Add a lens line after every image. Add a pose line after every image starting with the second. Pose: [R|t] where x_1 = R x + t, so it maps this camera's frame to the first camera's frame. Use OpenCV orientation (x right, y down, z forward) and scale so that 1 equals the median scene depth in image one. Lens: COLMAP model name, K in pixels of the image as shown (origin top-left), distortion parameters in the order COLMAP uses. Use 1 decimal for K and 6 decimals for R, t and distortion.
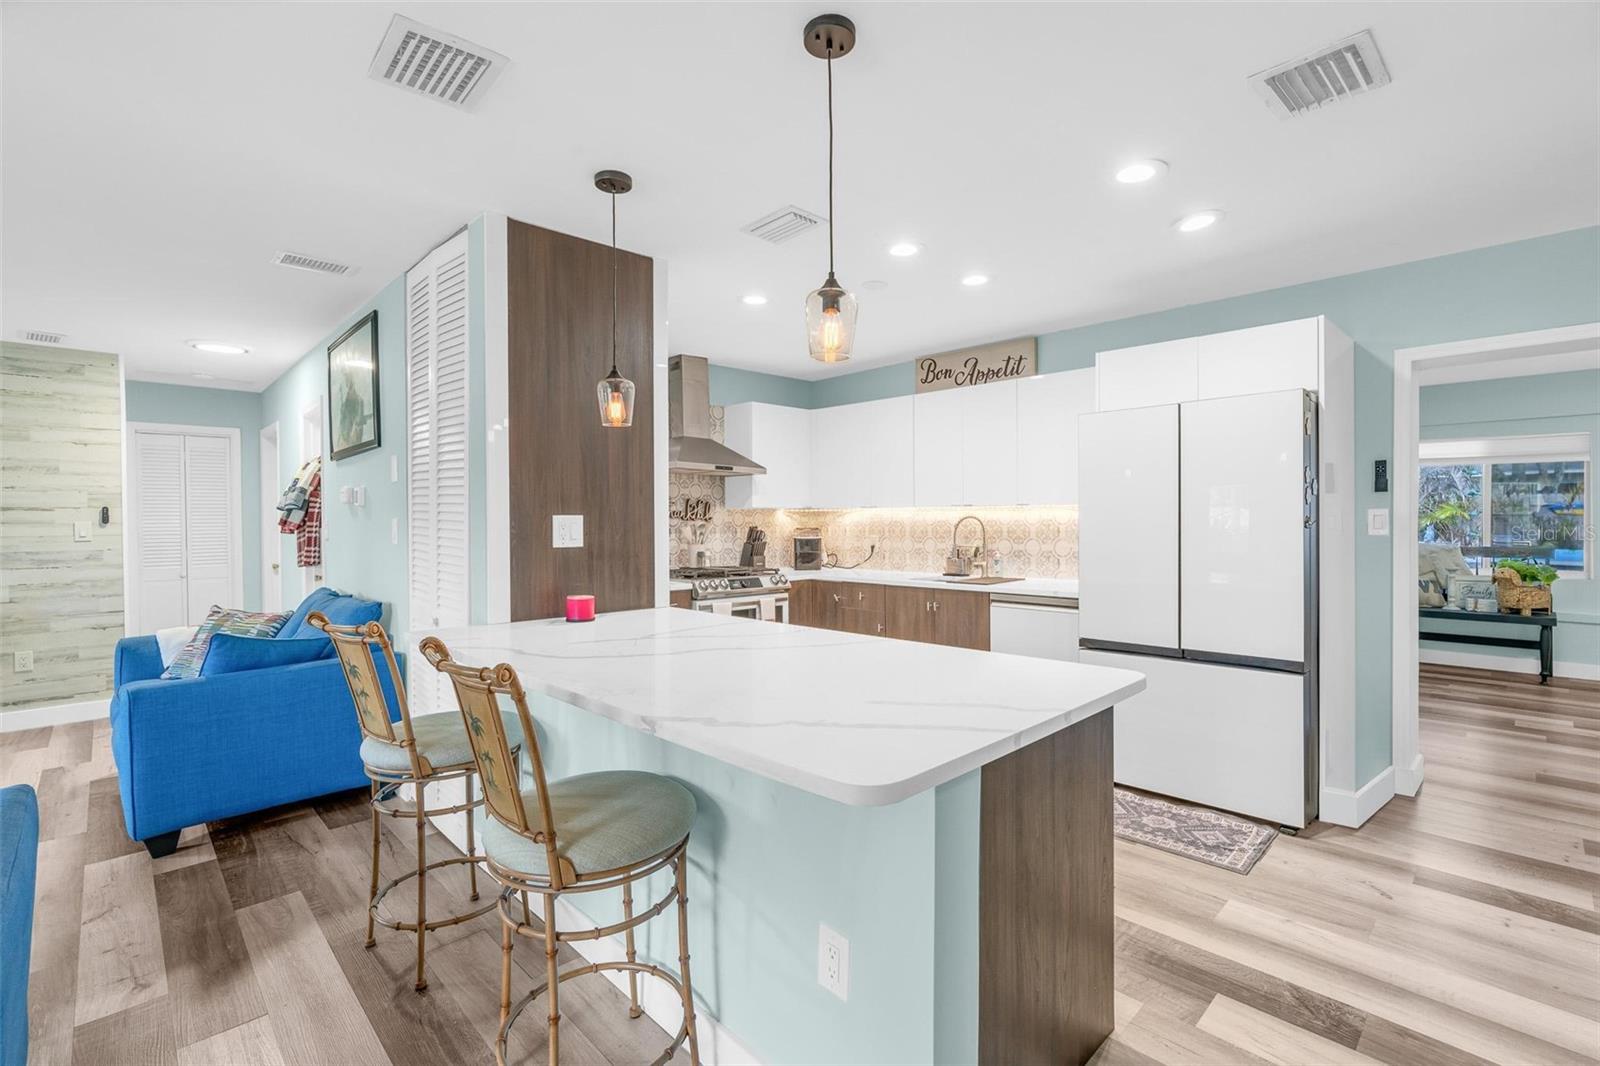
lens RADIAL K [[717.1, 0, 800.2], [0, 717.1, 526.5], [0, 0, 1]] dist [-0.011853, 0.004197]
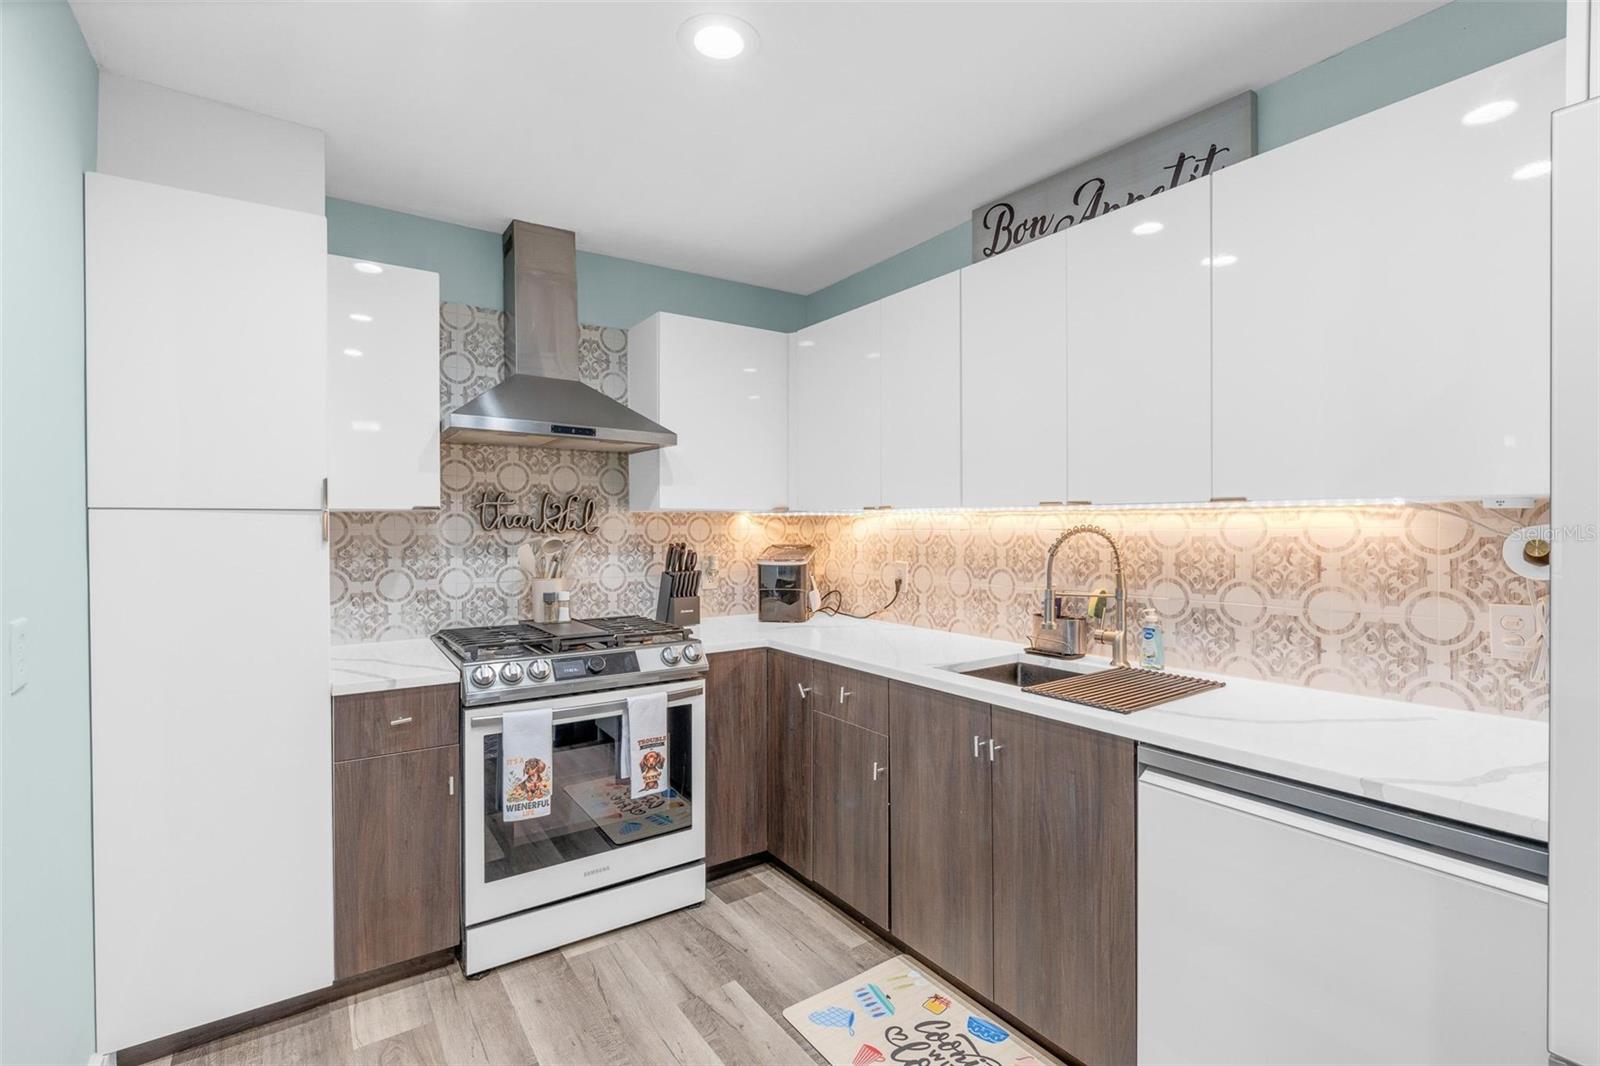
lens RADIAL K [[717.1, 0, 800.7], [0, 717.1, 528.6], [0, 0, 1]] dist [-0.011853, 0.004197]
pose [[0.987280, 0.003092, -0.158962, 0.134564], [-0.003360, 0.999993, -0.001414, -0.012730], [0.158956, 0.001930, 0.987284, 0.538523]]
